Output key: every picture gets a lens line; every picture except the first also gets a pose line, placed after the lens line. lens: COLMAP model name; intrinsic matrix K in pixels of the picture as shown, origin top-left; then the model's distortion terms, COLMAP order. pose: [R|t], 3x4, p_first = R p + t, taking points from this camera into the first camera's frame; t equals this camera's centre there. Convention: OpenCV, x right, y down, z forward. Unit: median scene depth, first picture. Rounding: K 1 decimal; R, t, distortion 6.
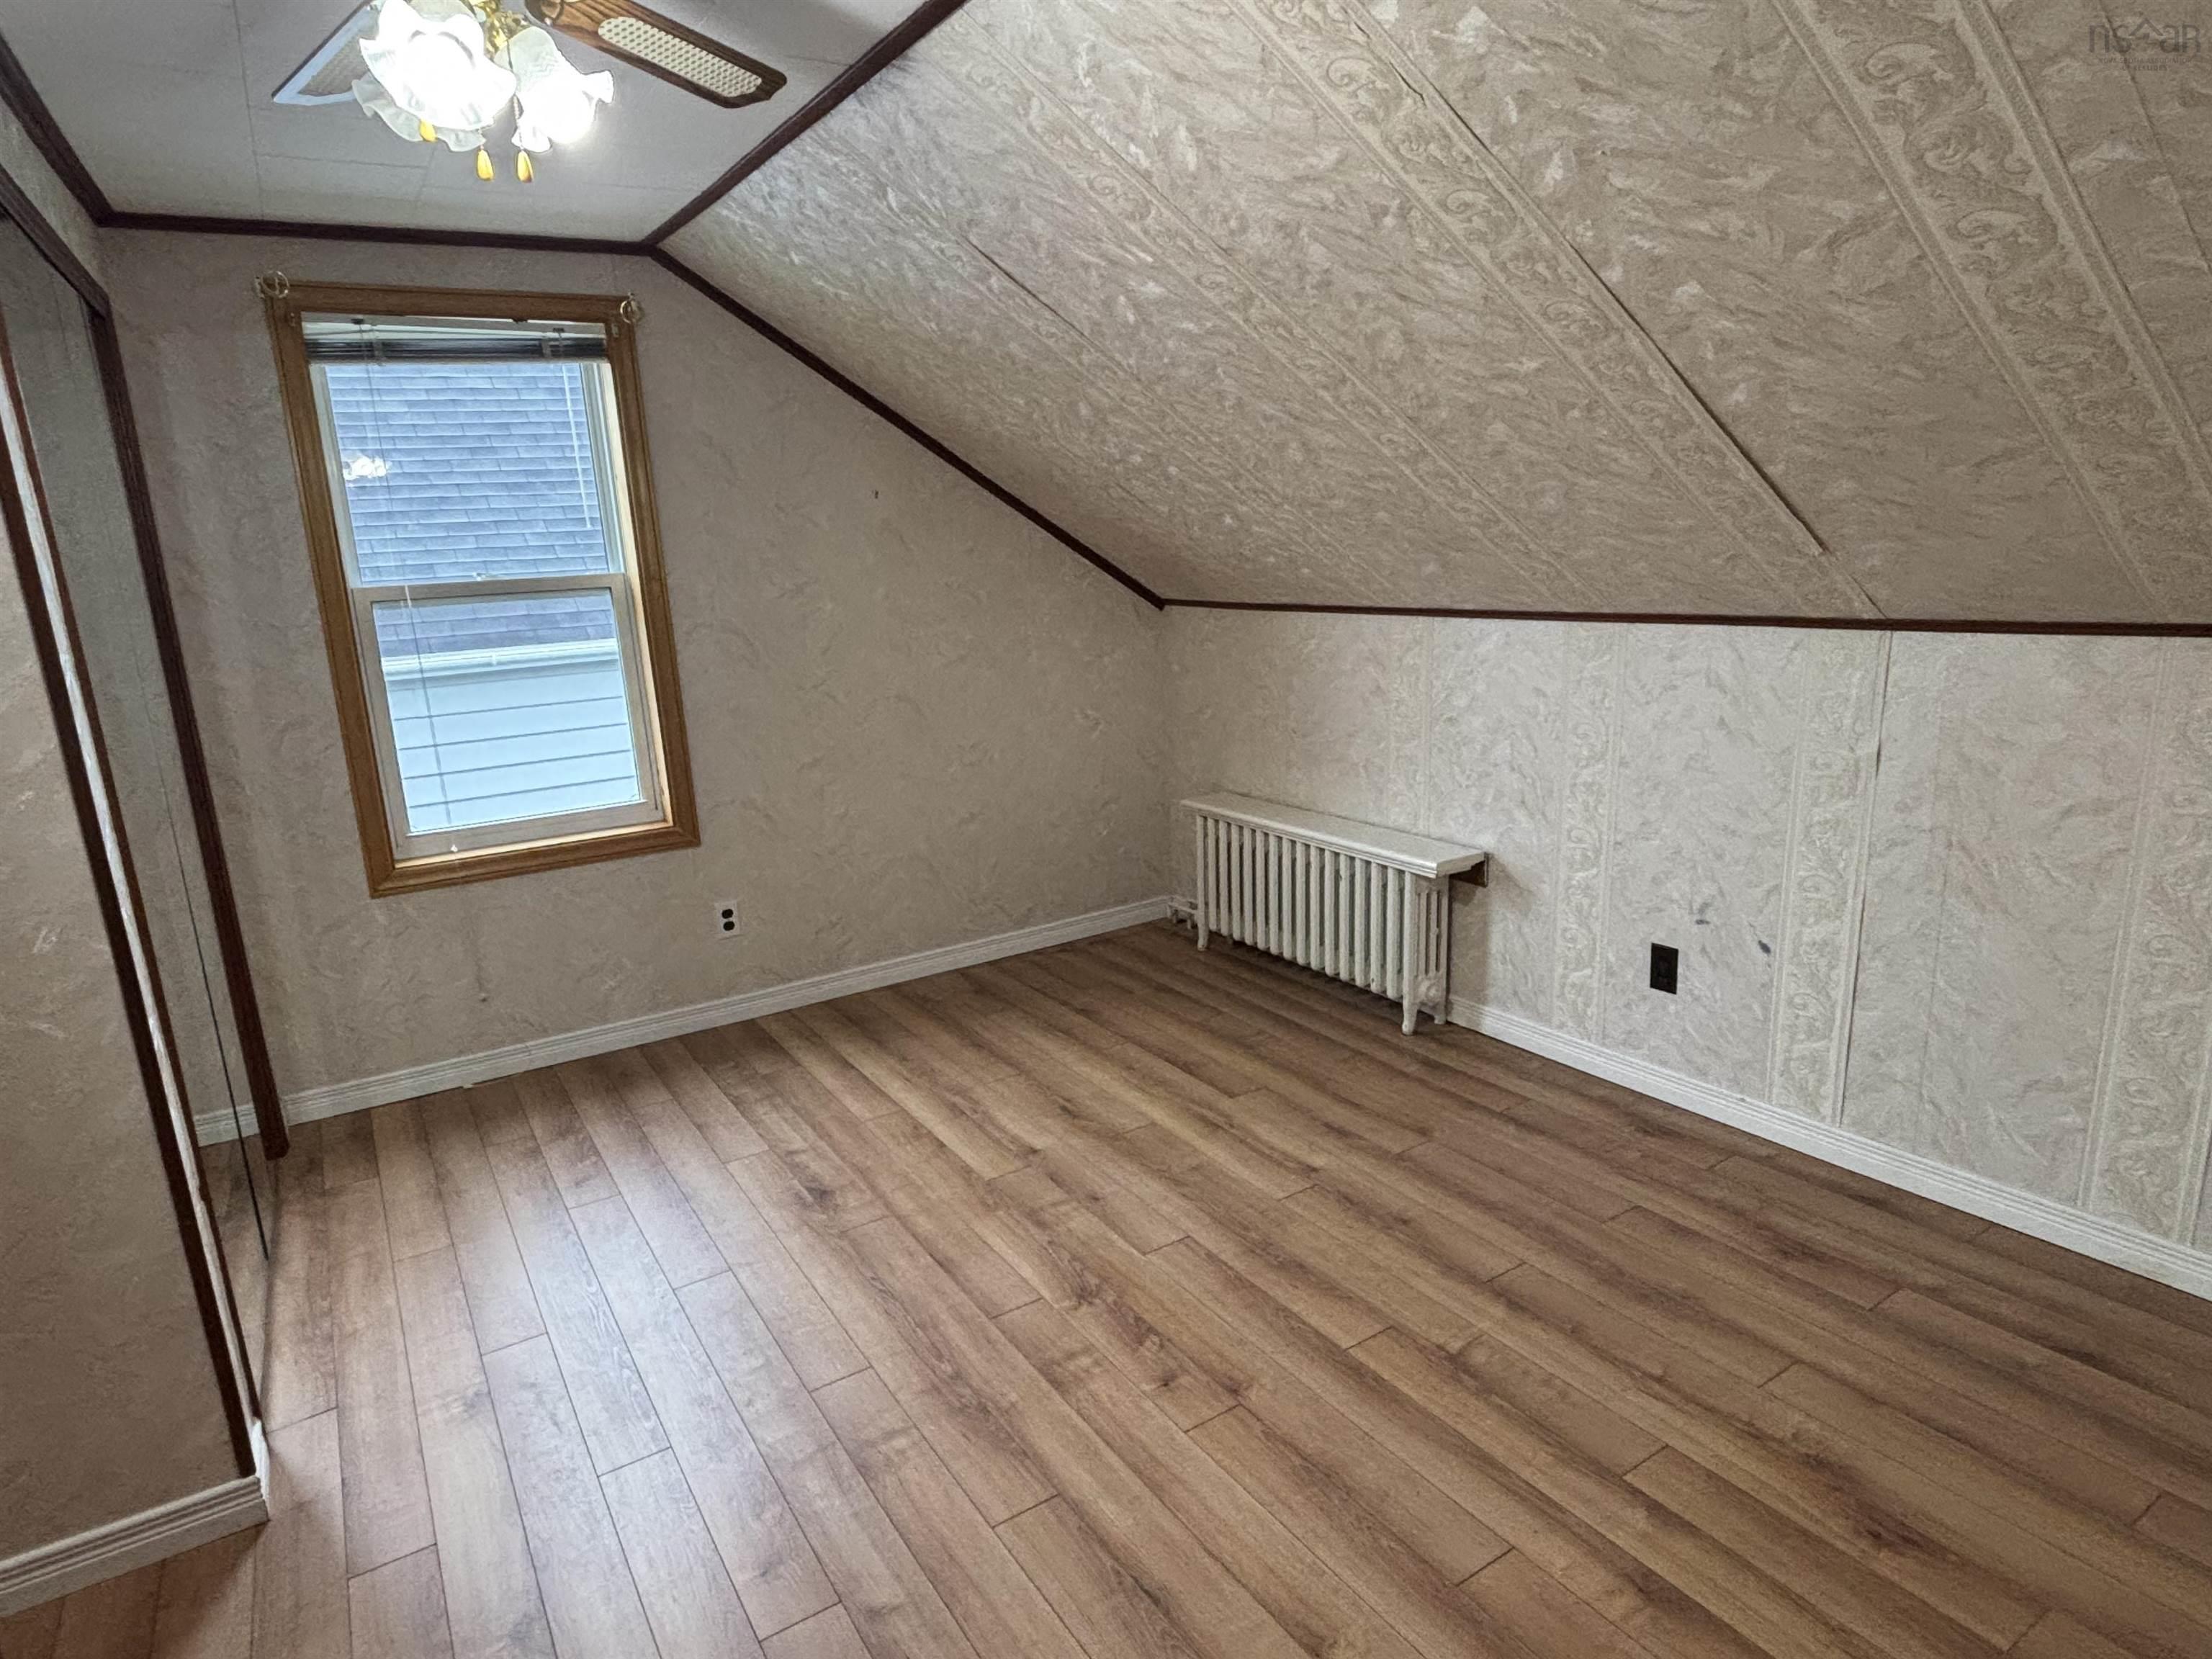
lens RADIAL K [[1230.7, 0, 1104.2], [0, 1230.7, 804.2], [0, 0, 1]] dist [0.030528, -0.000363]
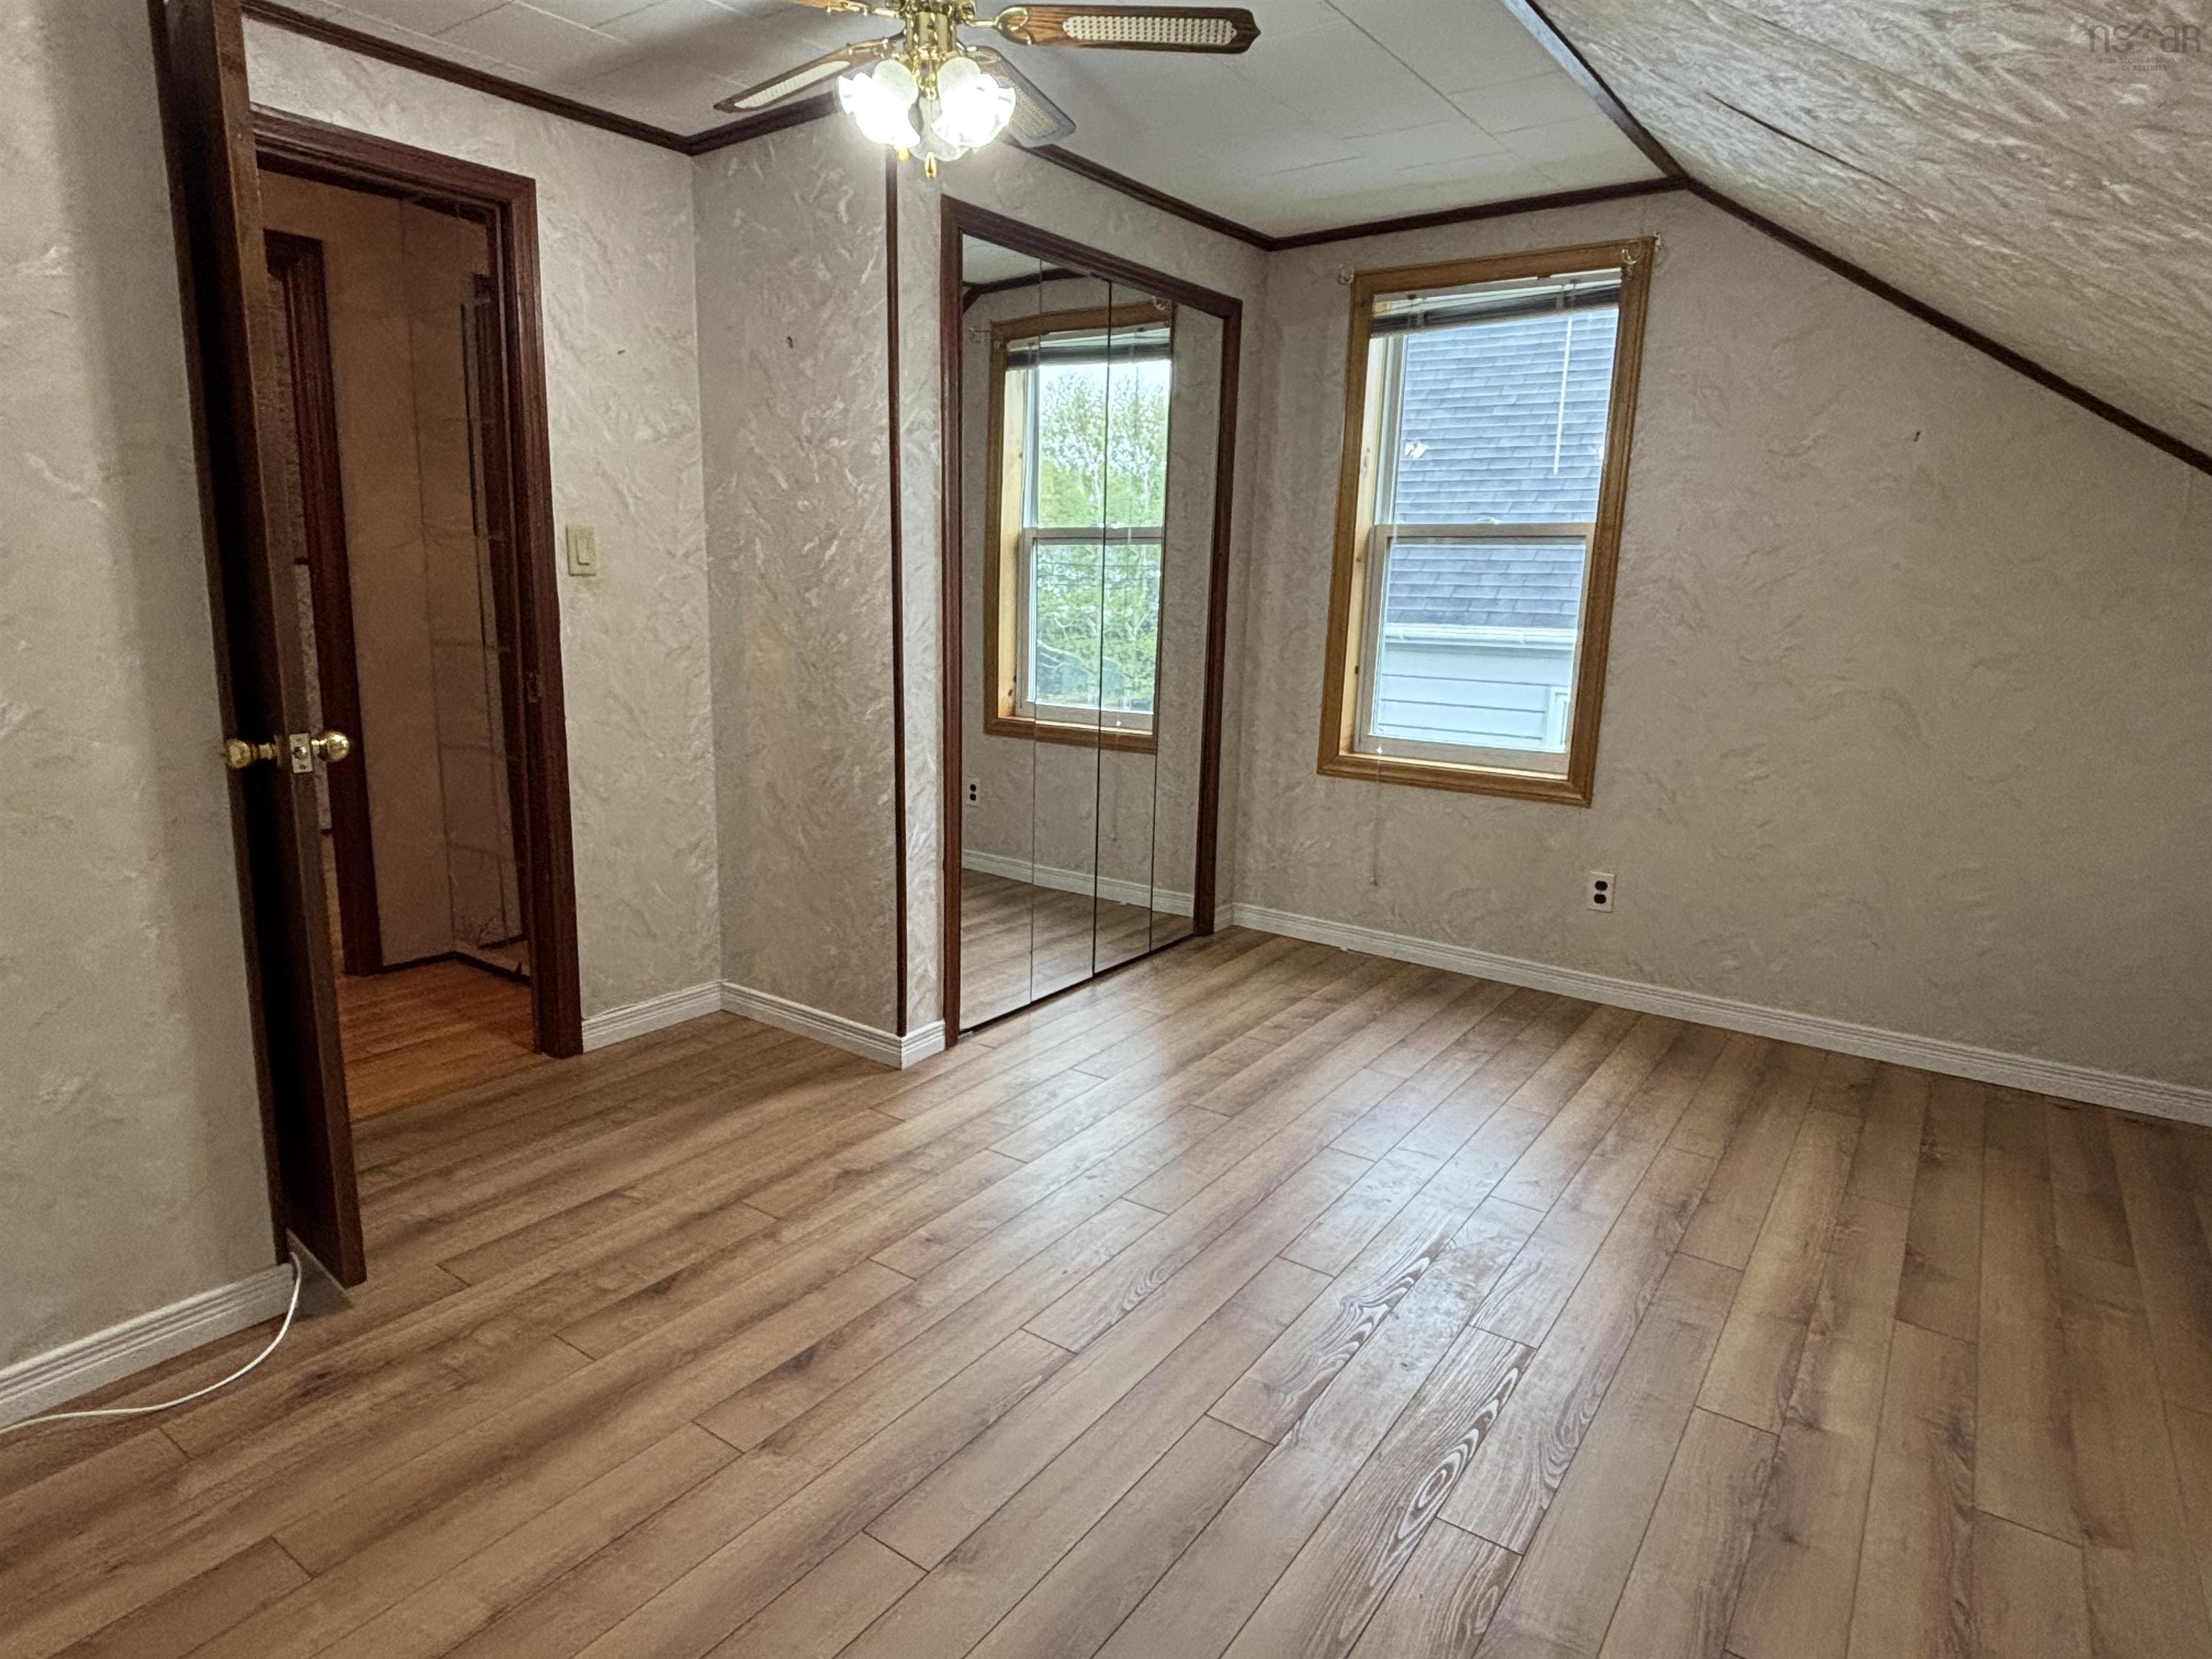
lens RADIAL K [[1228.7, 0, 1106.0], [0, 1228.7, 829.5], [0, 0, 1]] dist [-0.003995, -0.001624]
pose [[0.413537, 0.252263, -0.874843, 0.403281], [-0.233762, 0.958060, 0.165760, -0.024491], [0.879967, 0.135957, 0.455163, 0.258965]]
